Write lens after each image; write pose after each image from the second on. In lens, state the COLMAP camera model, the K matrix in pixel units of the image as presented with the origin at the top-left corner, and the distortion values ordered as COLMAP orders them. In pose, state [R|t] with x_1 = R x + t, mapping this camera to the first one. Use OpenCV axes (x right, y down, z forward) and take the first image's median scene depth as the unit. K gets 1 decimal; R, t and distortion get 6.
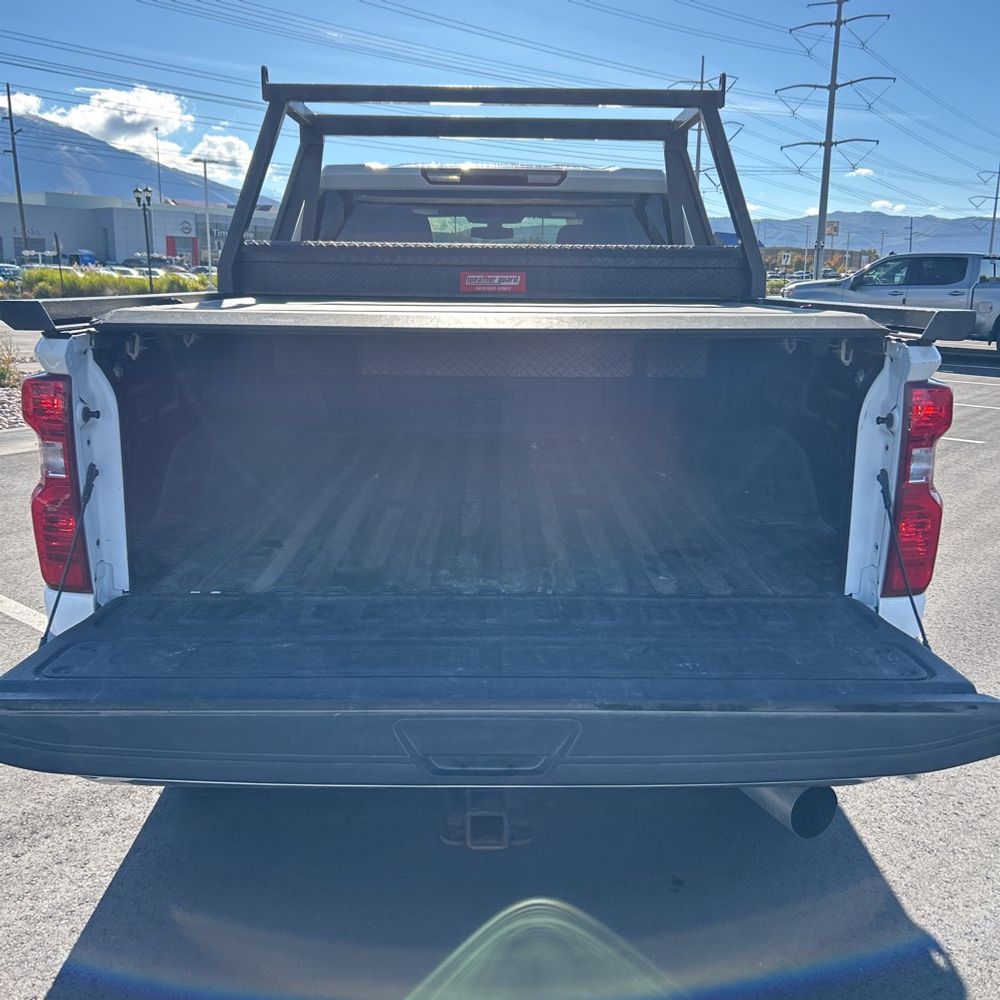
lens RADIAL K [[1013.3, 0, 485.0], [0, 1013.3, 495.9], [0, 0, 1]] dist [0.014842, 0.010570]
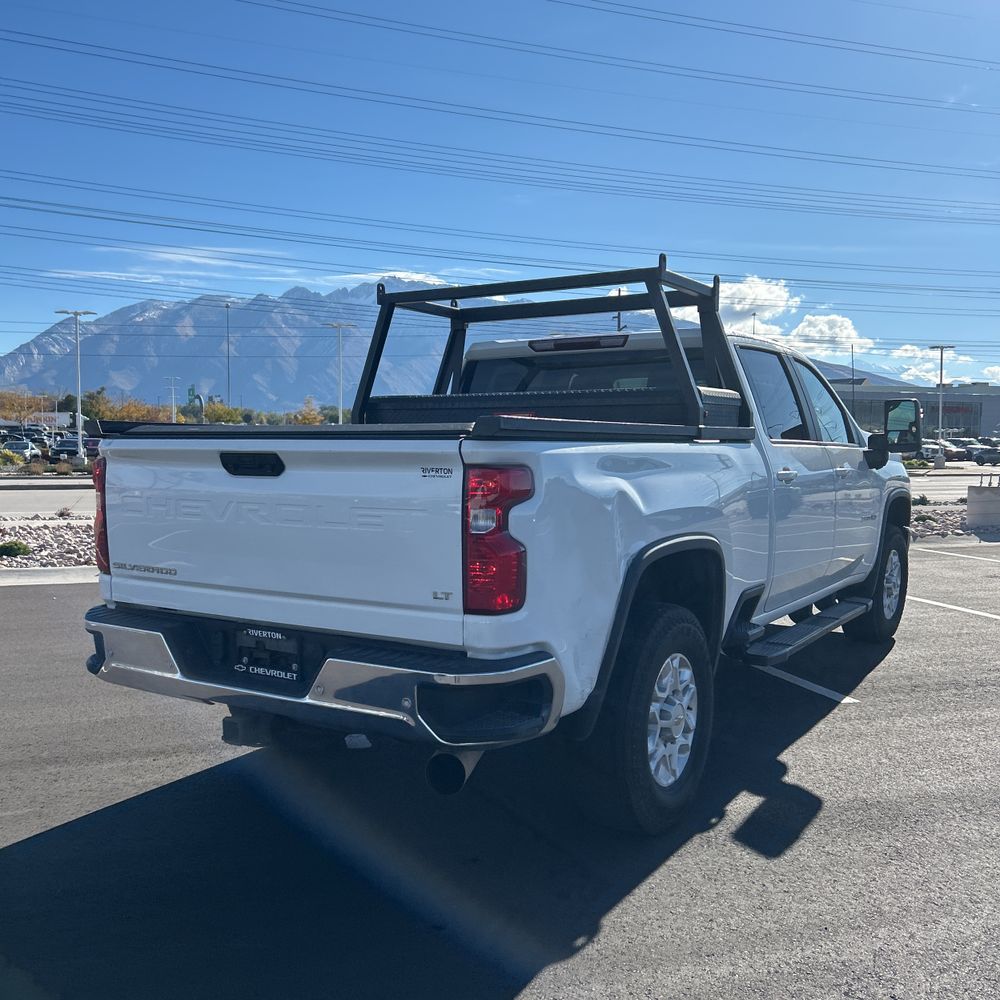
lens RADIAL K [[989.7, 0, 457.6], [0, 989.7, 515.8], [0, 0, 1]] dist [0.115911, -0.210562]
pose [[0.828986, 0.032331, -0.558334, 0.609110], [-0.113748, 0.987208, -0.111721, 0.063243], [0.547580, 0.156124, 0.822059, -0.093221]]
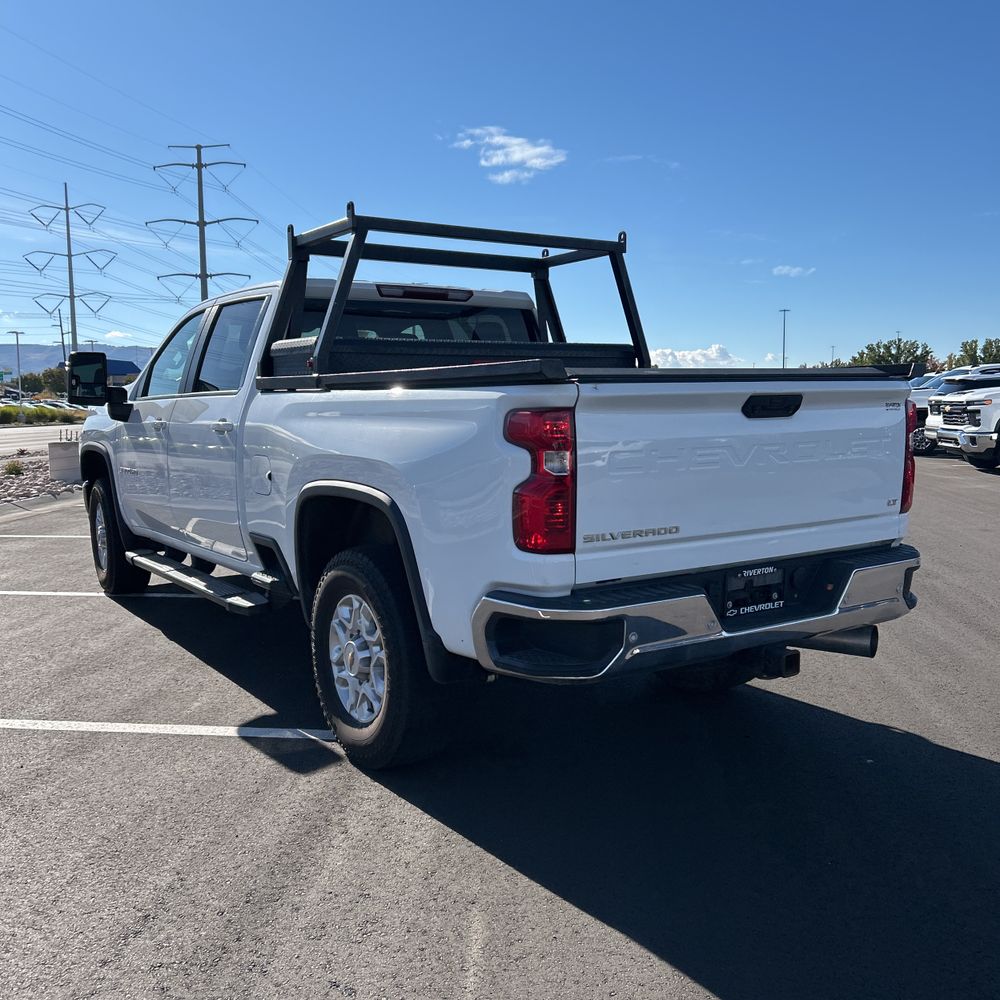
lens RADIAL K [[1024.9, 0, 473.2], [0, 1024.9, 505.9], [0, 0, 1]] dist [0.052440, -0.037480]
pose [[0.836128, -0.077315, 0.543059, -0.691496], [0.137847, 0.987862, -0.071597, 0.059932], [-0.530932, 0.134724, 0.836636, -0.101604]]
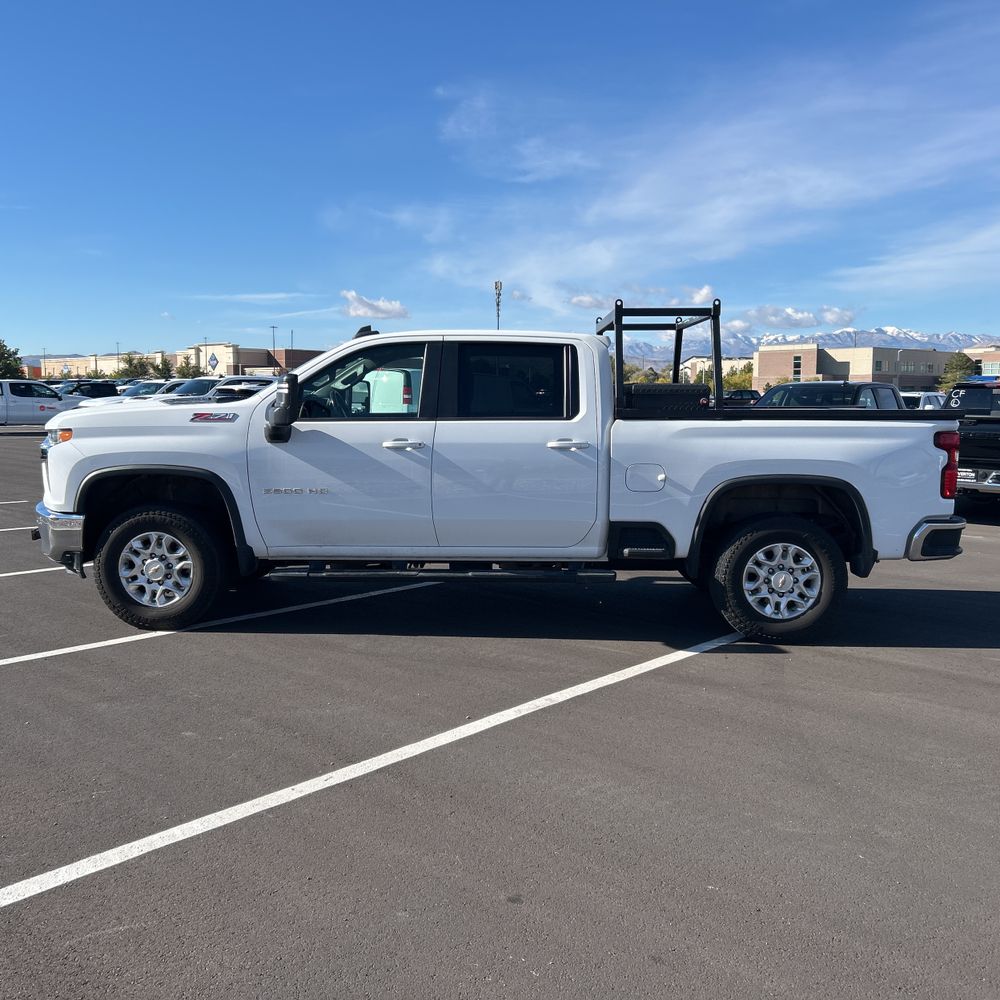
lens RADIAL K [[1024.9, 0, 473.2], [0, 1024.9, 505.9], [0, 0, 1]] dist [0.052440, -0.037480]
pose [[0.039774, -0.124949, 0.991366, -1.946064], [0.210664, 0.970898, 0.113917, -0.305034], [-0.976749, 0.204315, 0.064939, 1.207290]]
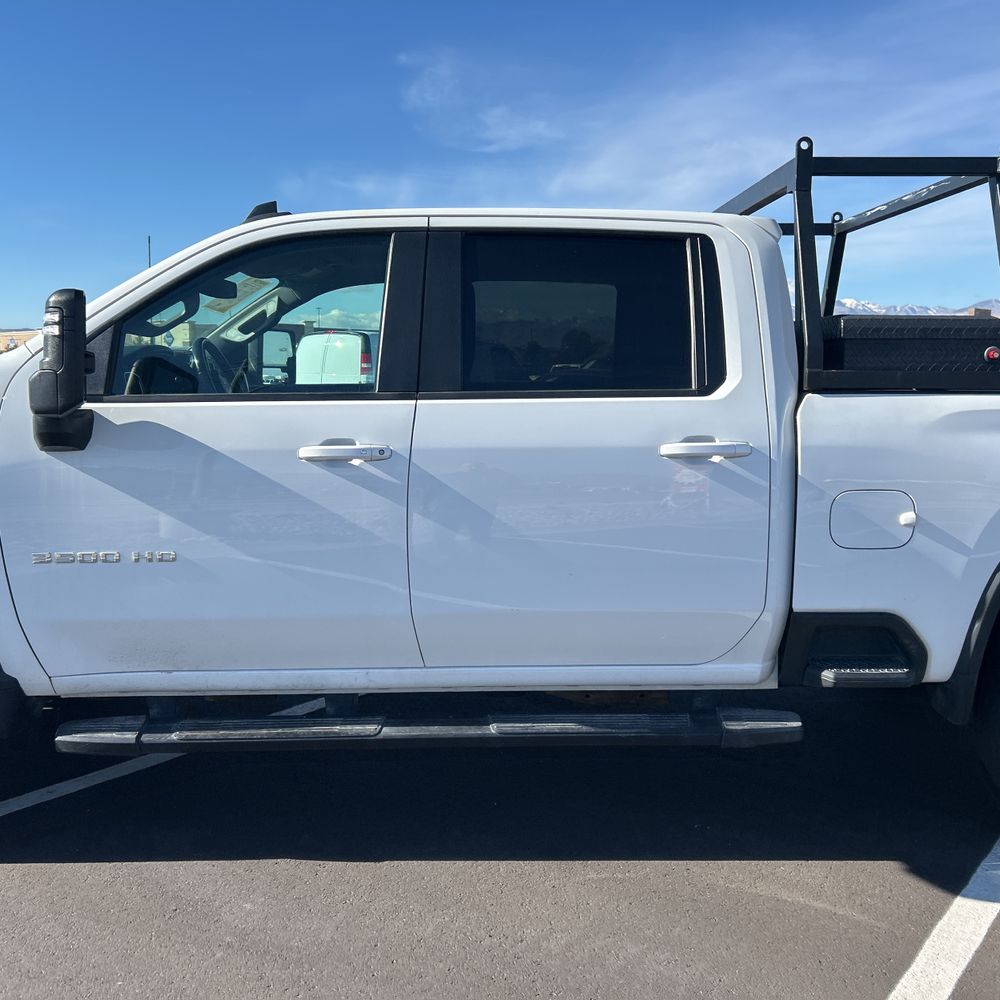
lens RADIAL K [[992.3, 0, 486.2], [0, 992.3, 500.6], [0, 0, 1]] dist [0.016038, -0.015846]
pose [[-0.008622, -0.148960, 0.988806, -0.992147], [0.215483, 0.965334, 0.147303, -0.286545], [-0.976470, 0.214340, 0.023775, 1.296740]]
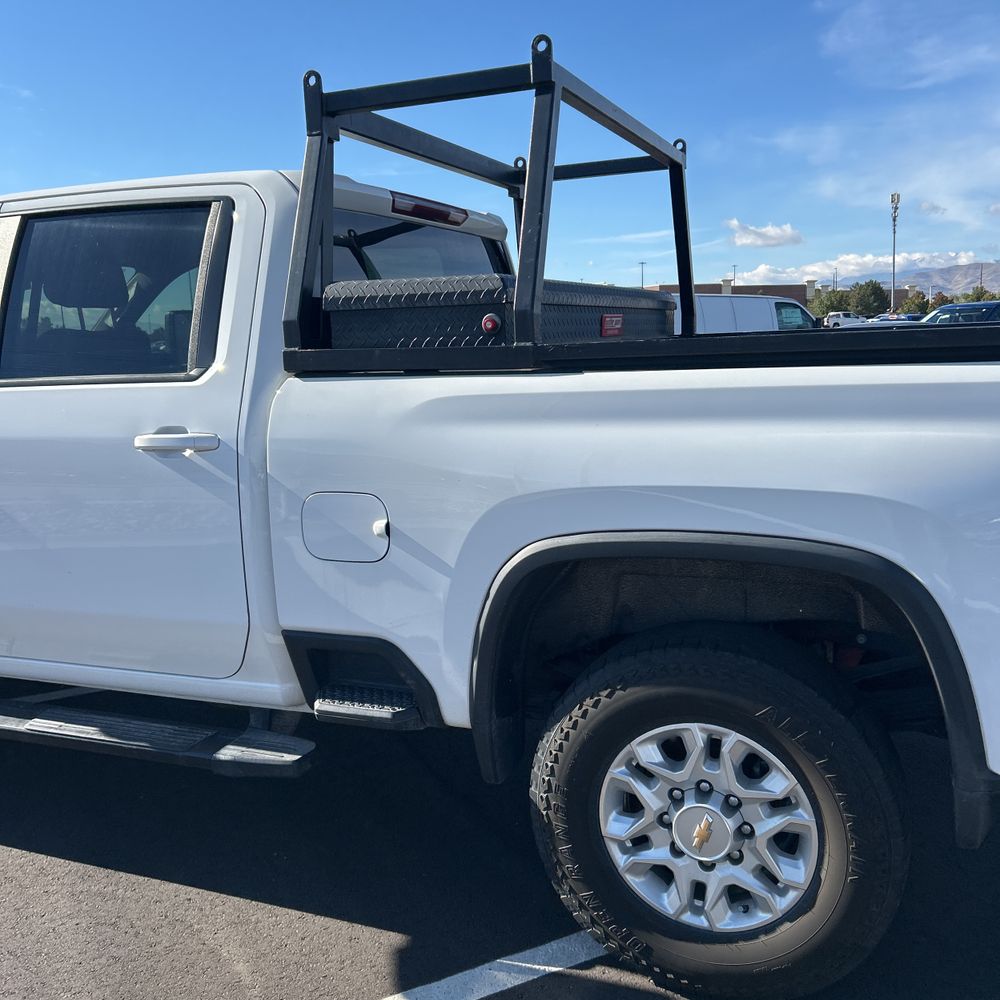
lens RADIAL K [[1024.9, 0, 473.2], [0, 1024.9, 505.9], [0, 0, 1]] dist [0.052440, -0.037480]
pose [[0.378129, -0.175372, 0.908990, -0.810987], [0.238245, 0.967255, 0.087505, -0.147844], [-0.894571, 0.183474, 0.407529, 0.683728]]
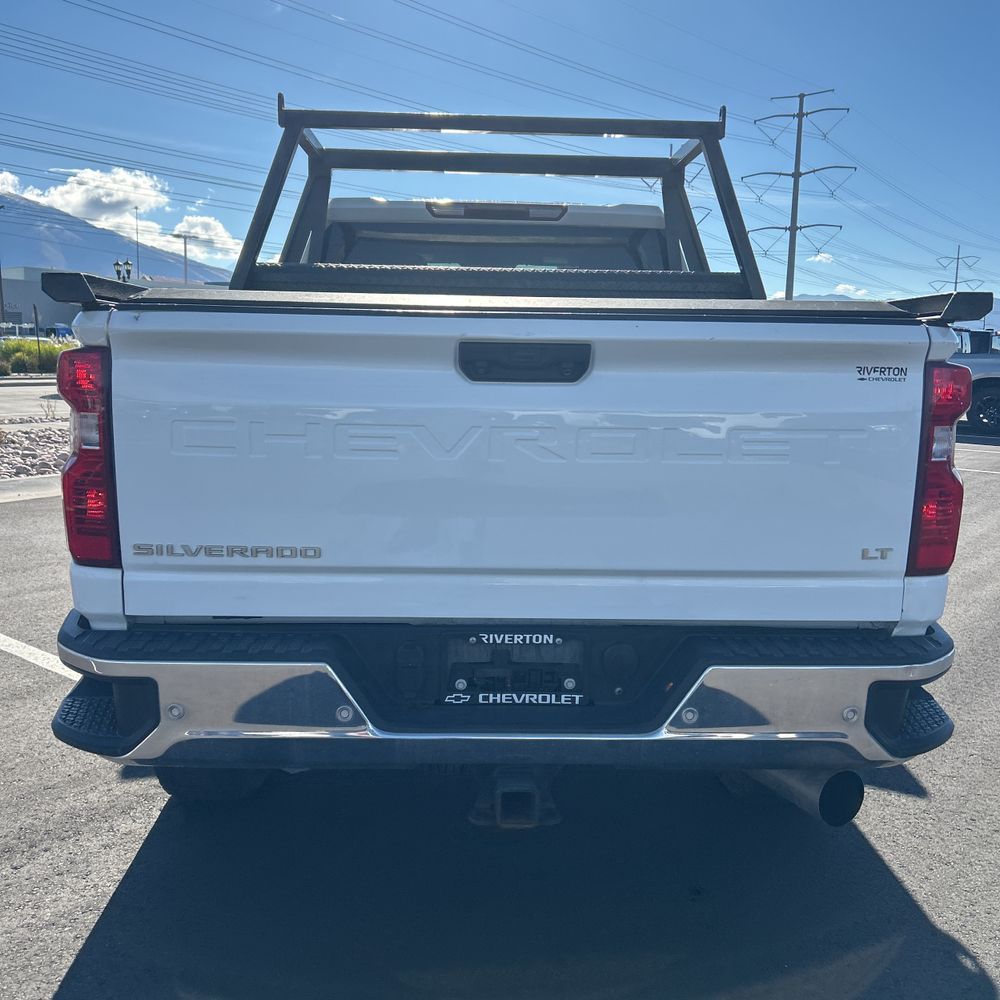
lens RADIAL K [[1014.0, 0, 477.7], [0, 1014.0, 494.5], [0, 0, 1]] dist [0.022435, -0.008861]
pose [[0.999785, 0.005665, 0.019965, -0.029530], [-0.004138, 0.997119, -0.075738, 0.051142], [-0.020336, 0.075639, 0.996928, -0.003197]]
